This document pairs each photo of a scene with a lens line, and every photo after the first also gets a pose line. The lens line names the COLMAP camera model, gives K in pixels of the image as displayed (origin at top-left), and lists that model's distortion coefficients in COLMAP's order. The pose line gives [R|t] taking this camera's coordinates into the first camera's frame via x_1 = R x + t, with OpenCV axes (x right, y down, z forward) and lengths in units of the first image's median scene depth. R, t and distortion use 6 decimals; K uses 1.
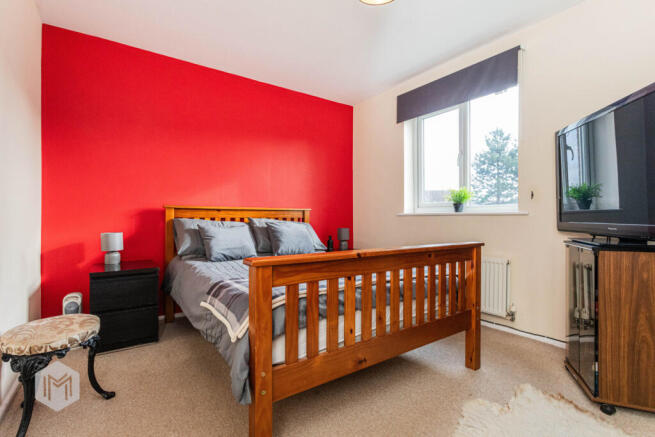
lens RADIAL K [[313.9, 0, 327.5], [0, 313.9, 216.0], [0, 0, 1]] dist [0.022588, 0.000133]
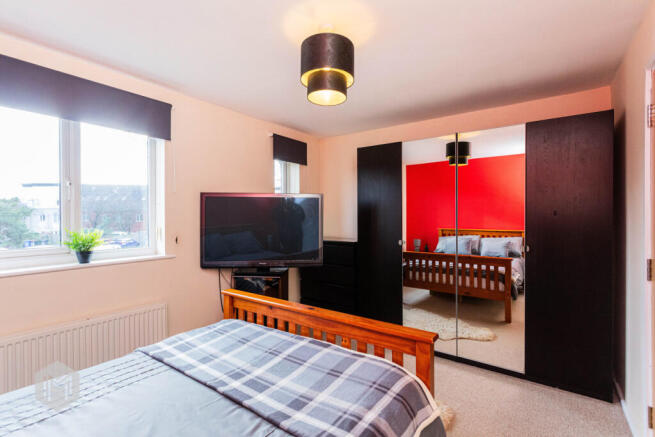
lens RADIAL K [[313.9, 0, 327.4], [0, 313.9, 217.7], [0, 0, 1]] dist [0.022588, 0.000133]
pose [[-0.338461, -0.000465, 0.940980, -0.573970], [0.006719, 0.999973, 0.002911, -0.138964], [-0.940956, 0.007308, -0.338449, 0.827254]]
